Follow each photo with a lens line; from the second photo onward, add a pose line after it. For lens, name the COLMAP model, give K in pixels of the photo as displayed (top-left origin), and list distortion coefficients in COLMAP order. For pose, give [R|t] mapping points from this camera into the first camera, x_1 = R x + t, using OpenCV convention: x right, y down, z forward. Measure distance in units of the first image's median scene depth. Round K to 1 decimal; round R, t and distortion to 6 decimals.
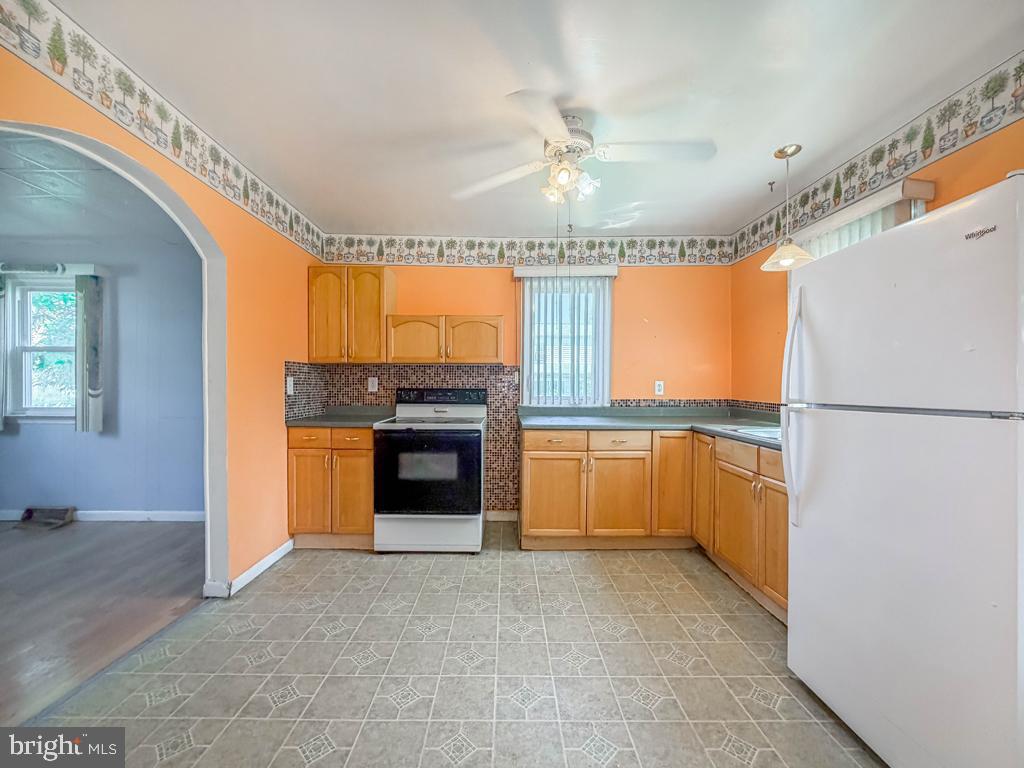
lens RADIAL K [[413.9, 0, 511.4], [0, 413.9, 385.0], [0, 0, 1]] dist [-0.000727, -0.000063]
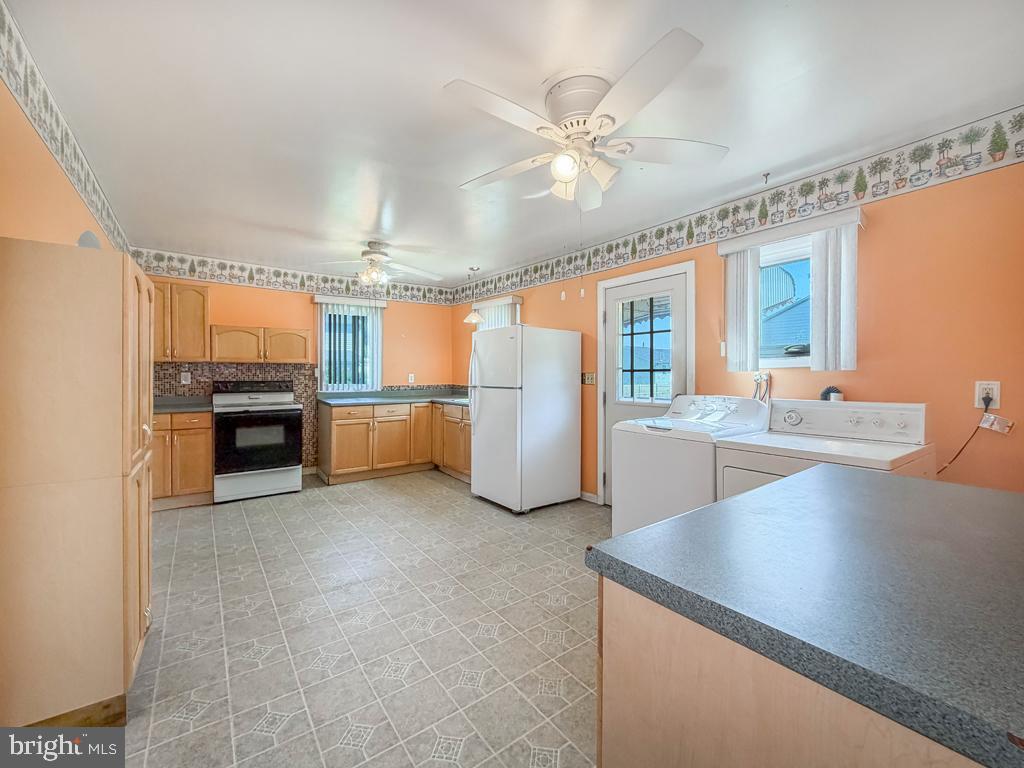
lens RADIAL K [[419.3, 0, 515.7], [0, 419.3, 374.4], [0, 0, 1]] dist [0.000474, -0.000043]
pose [[0.804701, -0.007330, 0.593635, -0.343414], [0.001506, 0.999946, 0.010305, -0.029296], [-0.593678, -0.007398, 0.804669, -0.668057]]
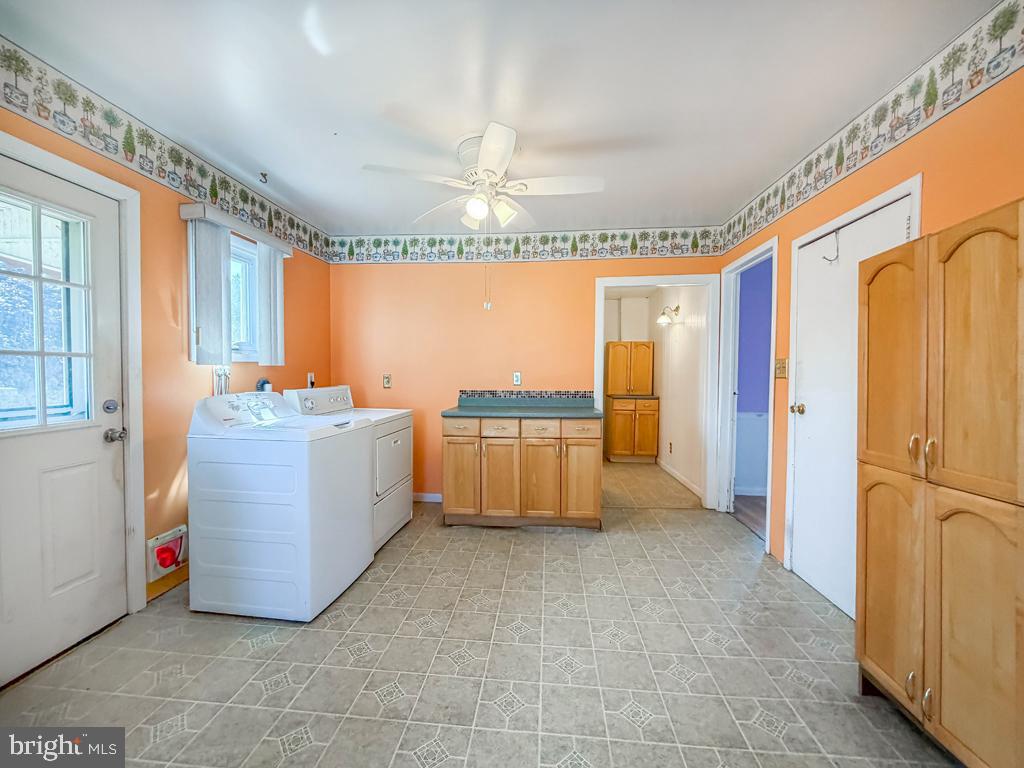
lens RADIAL K [[417.8, 0, 512.4], [0, 417.8, 382.2], [0, 0, 1]] dist [-0.000455, -0.000200]
pose [[-0.994710, -0.011245, 0.102109, -0.026261], [-0.009545, 0.999808, 0.017126, -0.010734], [-0.102282, 0.016061, -0.994626, 0.576119]]
